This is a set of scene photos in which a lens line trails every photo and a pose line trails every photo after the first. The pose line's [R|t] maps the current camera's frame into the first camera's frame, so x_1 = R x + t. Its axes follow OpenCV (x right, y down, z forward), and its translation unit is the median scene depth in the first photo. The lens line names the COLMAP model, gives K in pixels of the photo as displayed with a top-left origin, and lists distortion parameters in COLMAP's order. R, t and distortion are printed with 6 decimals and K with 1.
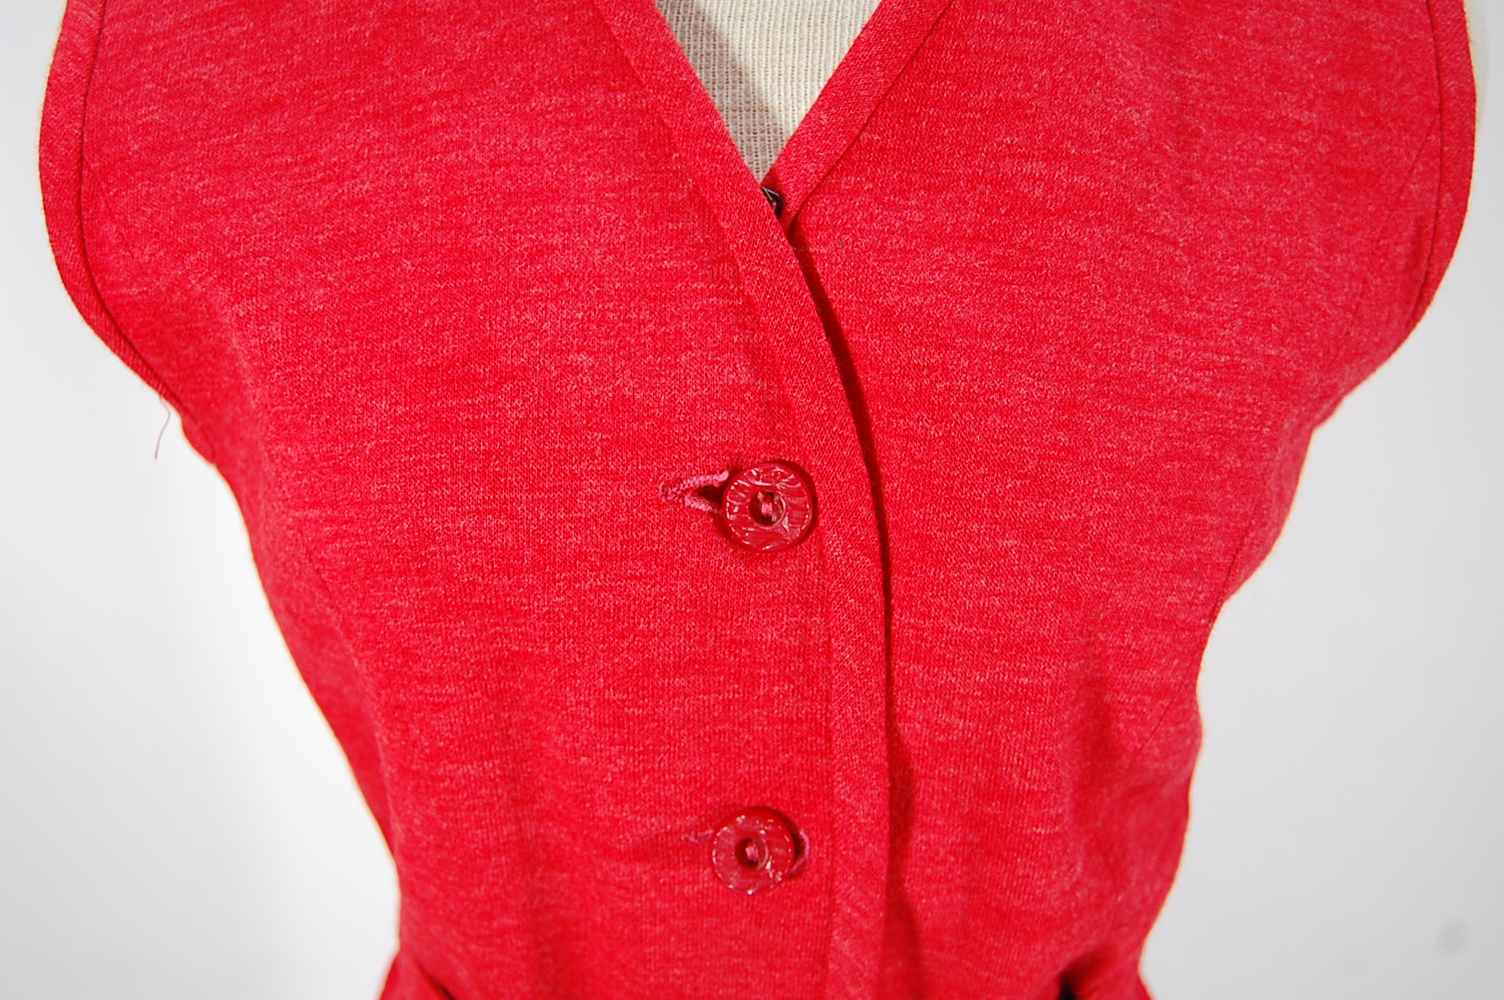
lens RADIAL K [[1526.6, 0, 753.6], [0, 1526.6, 496.8], [0, 0, 1]] dist [-0.083364, 0.000000]
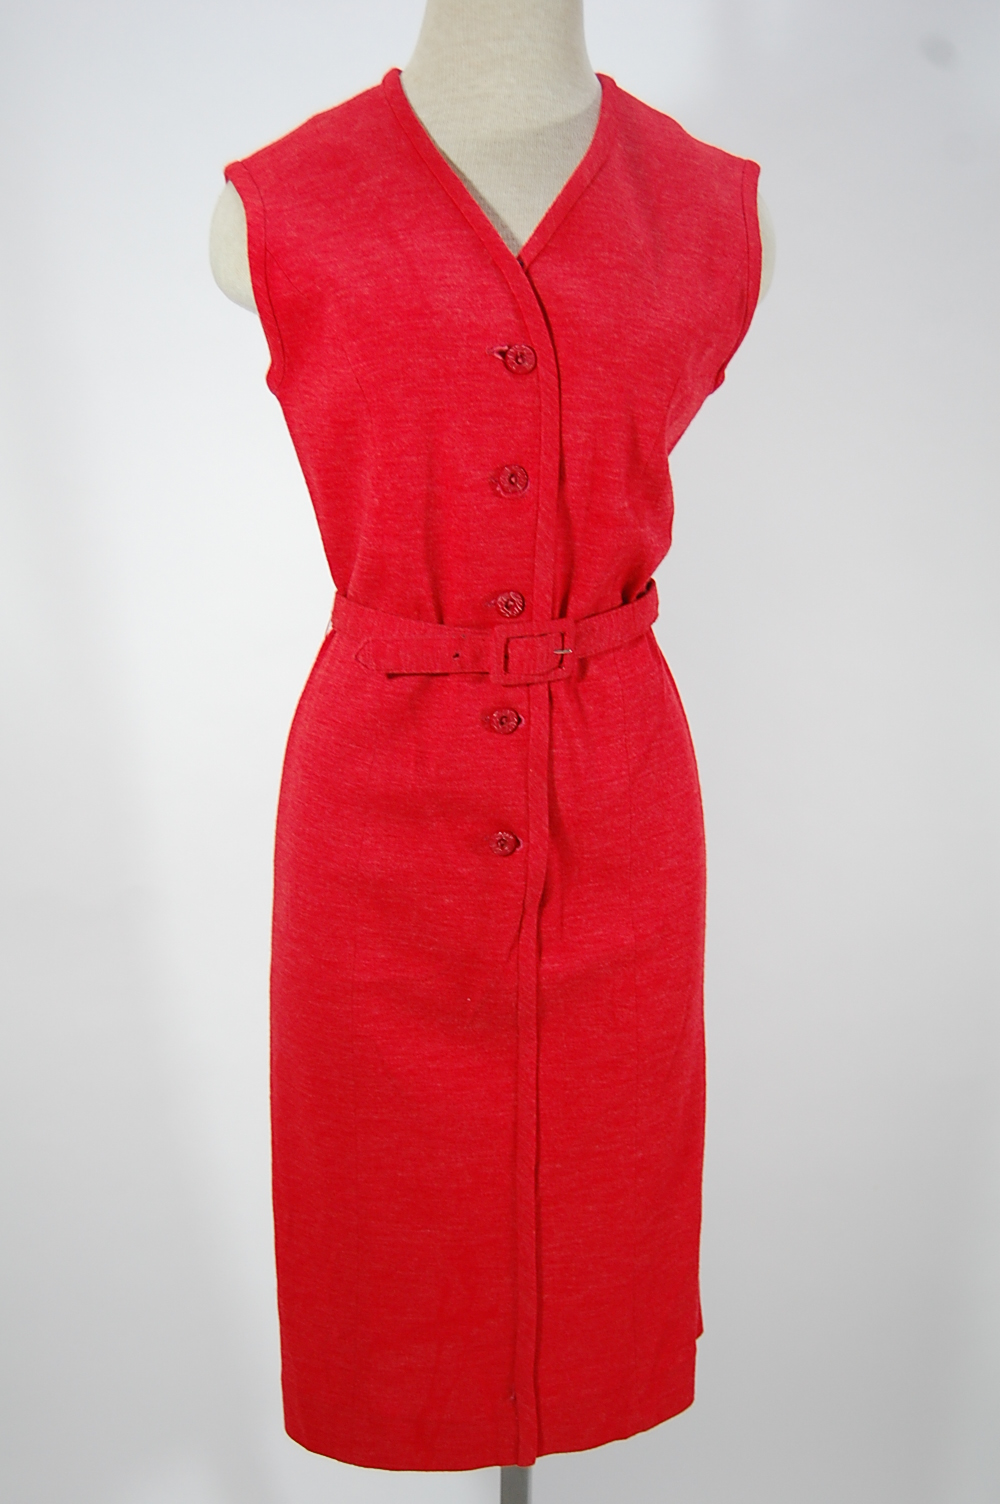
lens RADIAL K [[1526.6, 0, 498.5], [0, 1526.6, 754.9], [0, 0, 1]] dist [-0.083364, 0.000000]
pose [[0.992845, -0.003963, 0.119346, -0.392346], [0.013744, 0.996600, -0.081241, 1.022711], [-0.118619, 0.082300, 0.989523, -1.889698]]
